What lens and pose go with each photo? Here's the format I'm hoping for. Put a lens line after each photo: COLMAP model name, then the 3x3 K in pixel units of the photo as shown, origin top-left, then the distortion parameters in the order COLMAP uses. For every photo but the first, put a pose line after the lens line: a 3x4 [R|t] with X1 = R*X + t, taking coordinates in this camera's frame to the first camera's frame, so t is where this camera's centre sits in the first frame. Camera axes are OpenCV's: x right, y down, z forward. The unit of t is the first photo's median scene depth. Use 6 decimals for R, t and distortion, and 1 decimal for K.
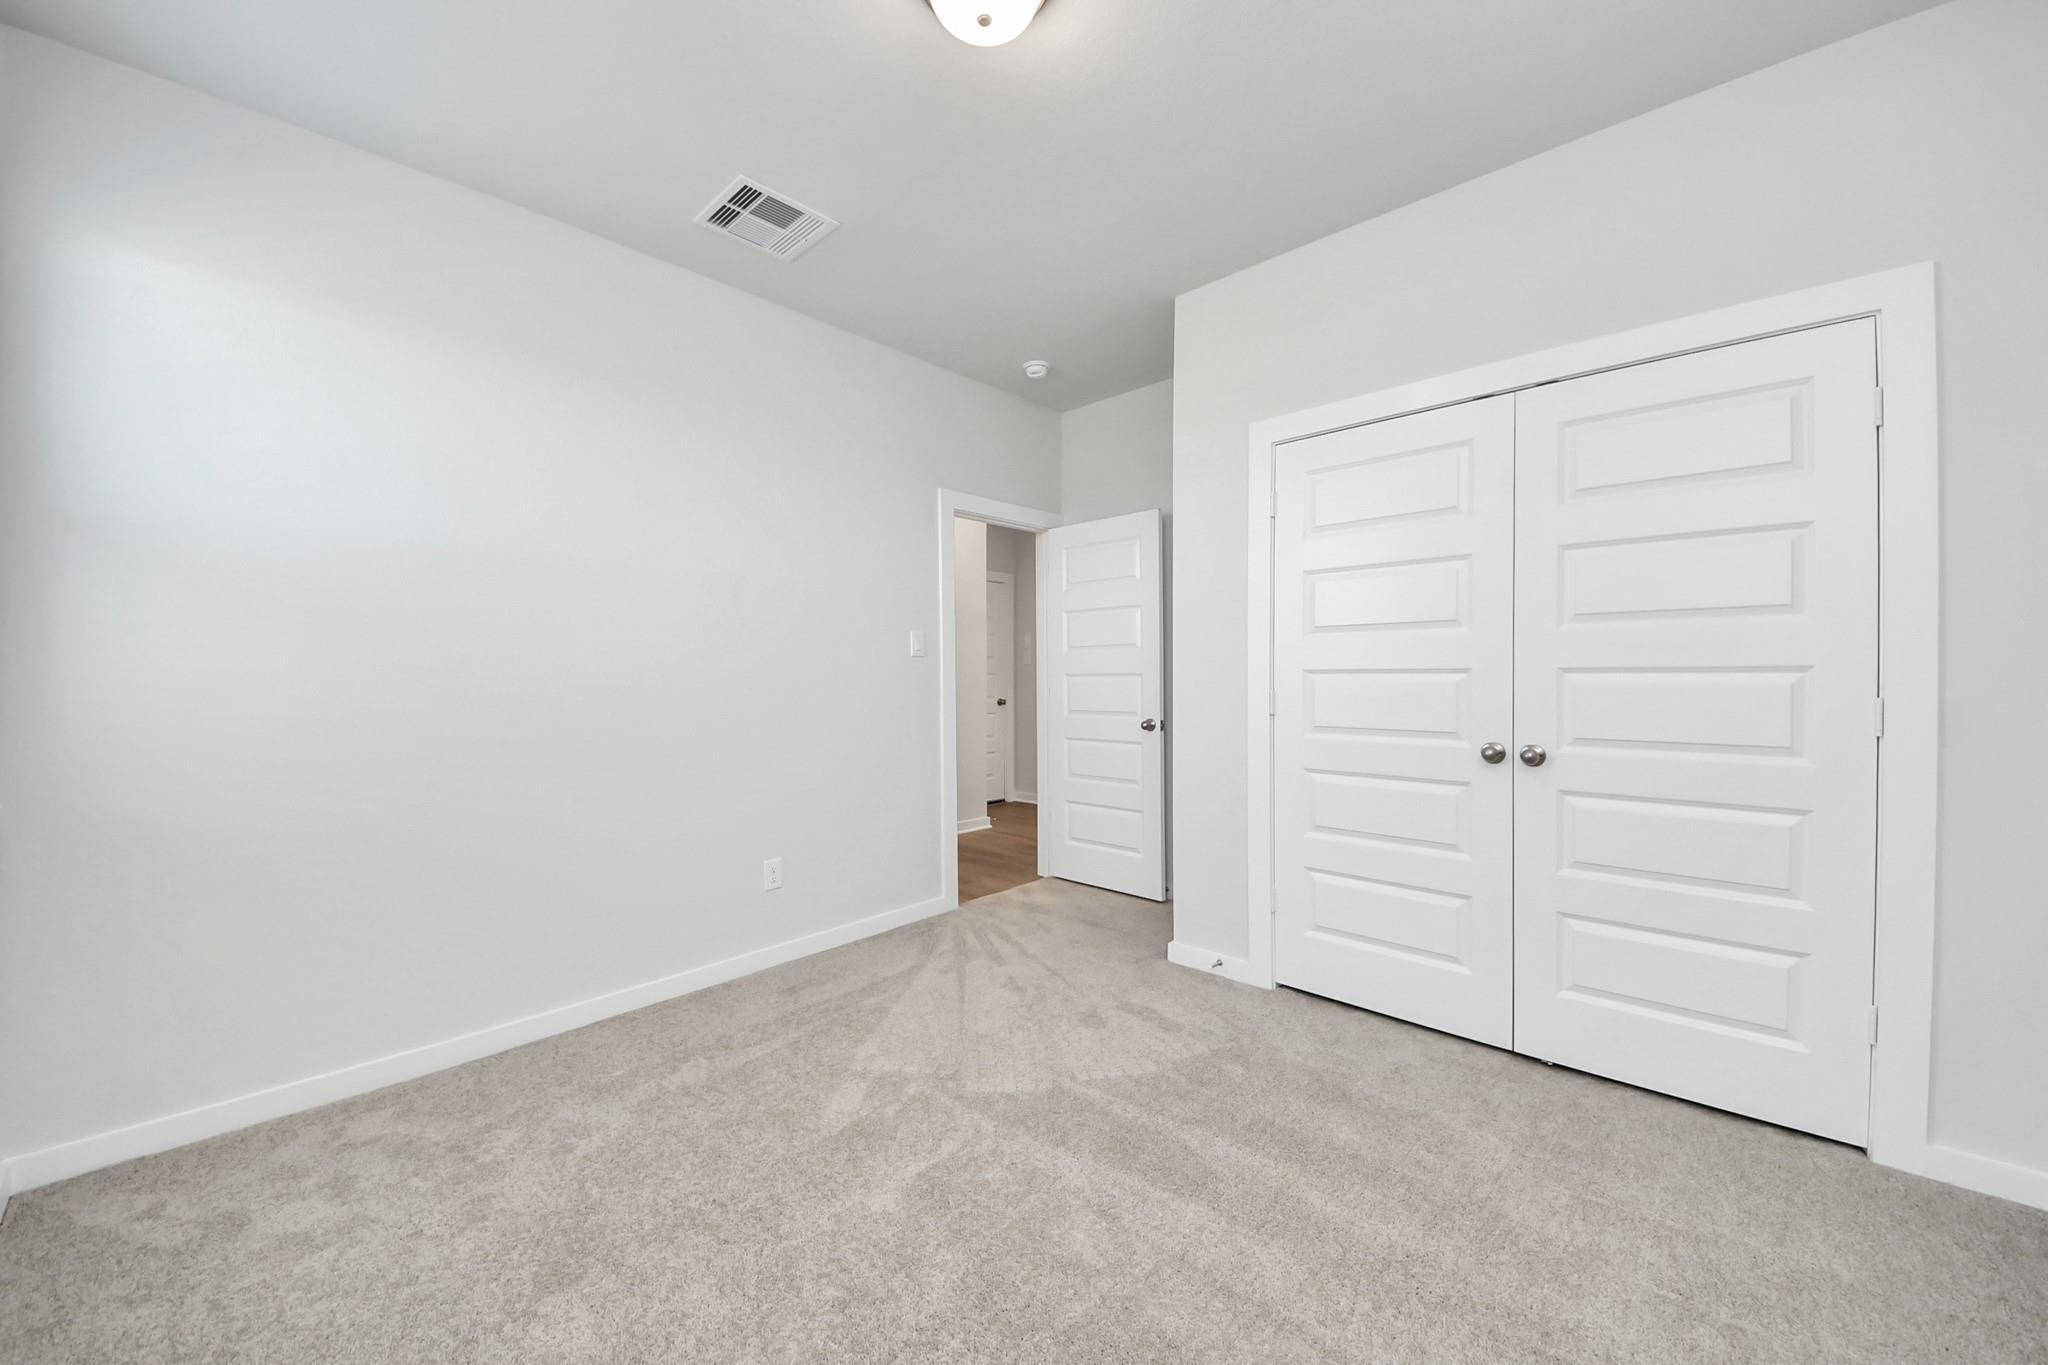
lens RADIAL K [[742.8, 0, 1019.7], [0, 742.8, 689.7], [0, 0, 1]] dist [0.034773, -0.021582]
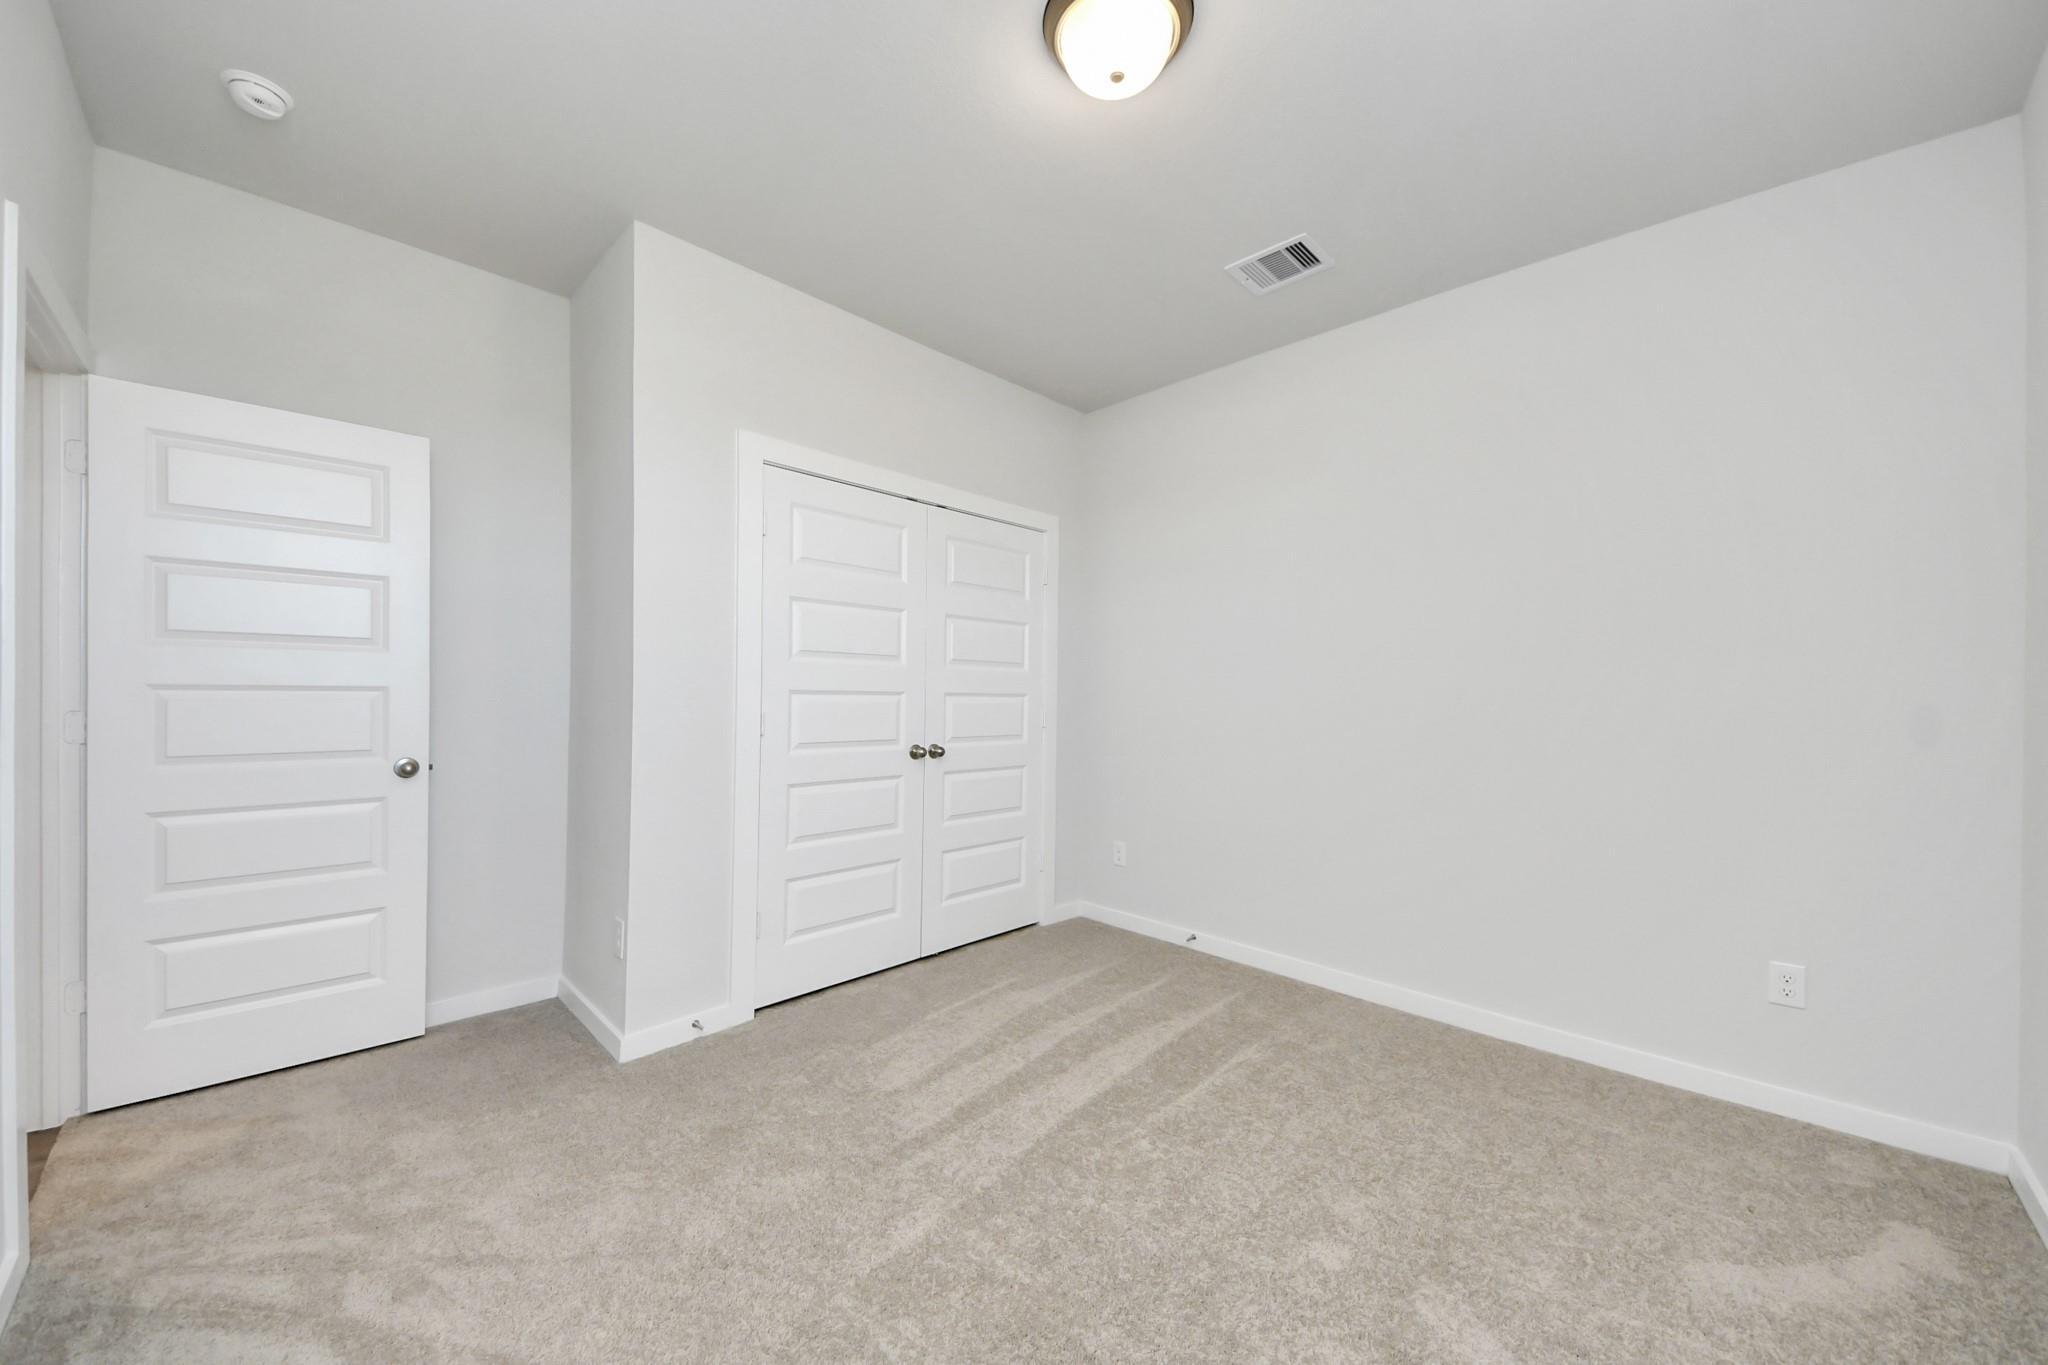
lens RADIAL K [[742.8, 0, 1019.7], [0, 742.8, 689.7], [0, 0, 1]] dist [0.034773, -0.021582]
pose [[0.030944, 0.018021, 0.999359, -0.630282], [0.012118, 0.999757, -0.018403, -0.003246], [-0.999448, 0.012680, 0.030718, 0.618594]]
